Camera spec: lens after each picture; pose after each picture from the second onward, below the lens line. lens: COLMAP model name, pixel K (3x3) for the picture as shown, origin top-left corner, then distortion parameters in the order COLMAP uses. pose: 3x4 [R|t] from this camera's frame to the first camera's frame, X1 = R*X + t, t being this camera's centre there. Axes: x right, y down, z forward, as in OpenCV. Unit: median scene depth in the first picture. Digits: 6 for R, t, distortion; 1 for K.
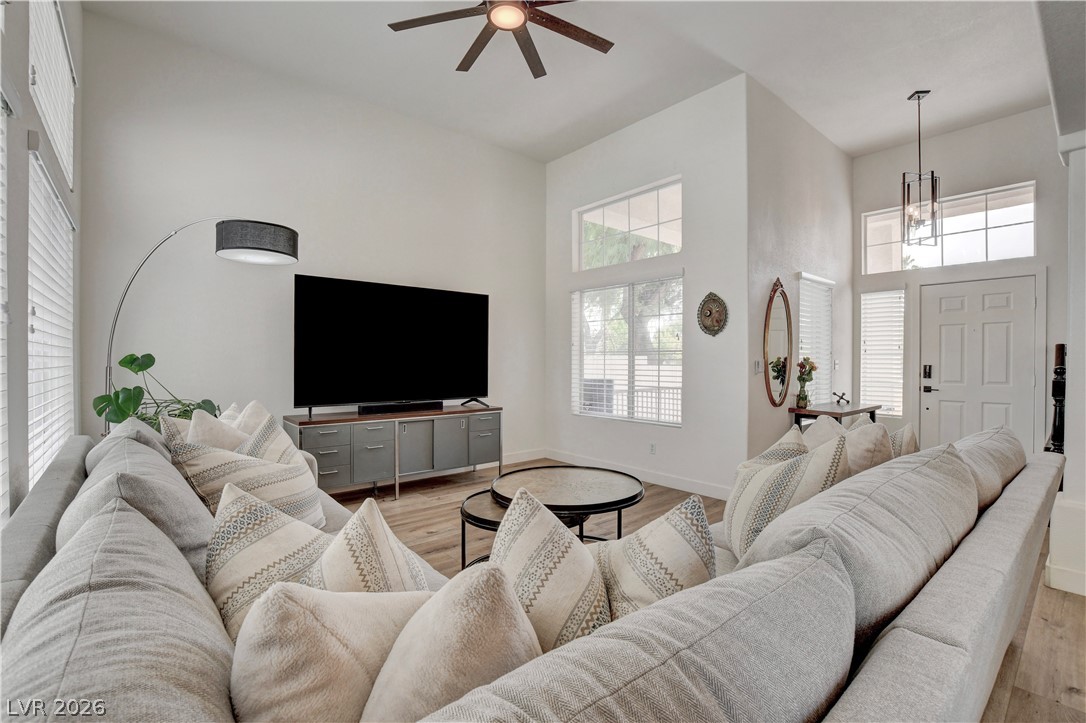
lens RADIAL K [[479.5, 0, 537.4], [0, 479.5, 370.1], [0, 0, 1]] dist [-0.021536, 0.003256]
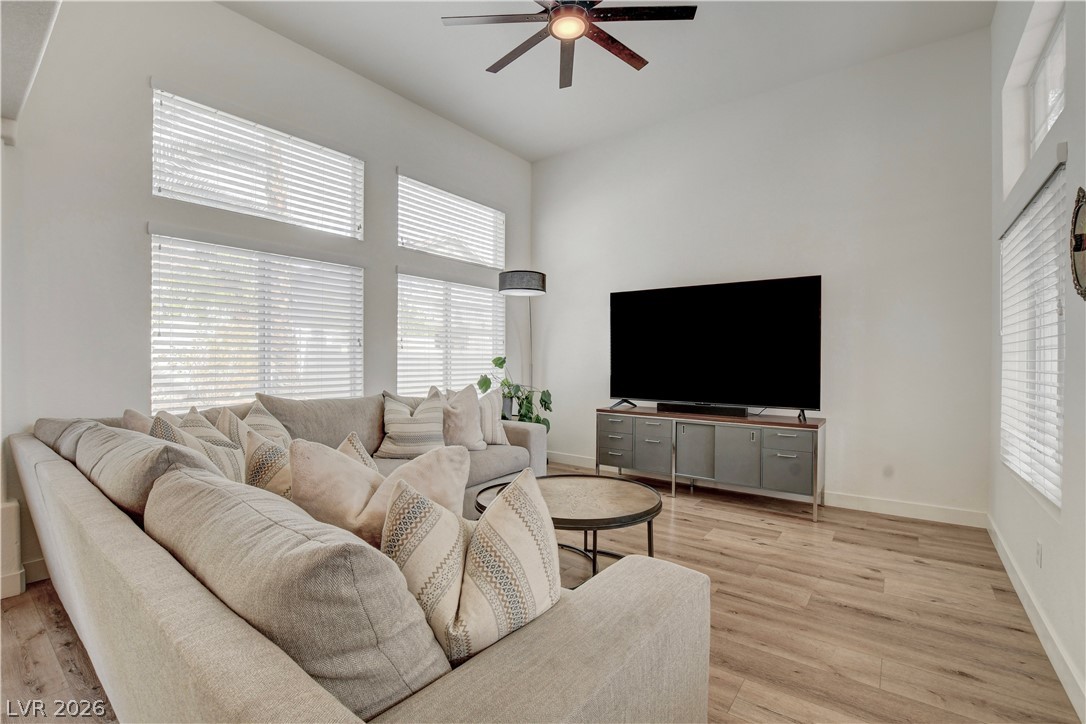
lens RADIAL K [[479.5, 0, 536.9], [0, 479.5, 354.6], [0, 0, 1]] dist [-0.021536, 0.003256]
pose [[0.217977, -0.016543, -0.975814, 0.646803], [-0.015715, 0.999667, -0.020458, -0.009779], [0.975827, 0.019794, 0.217644, 0.484108]]
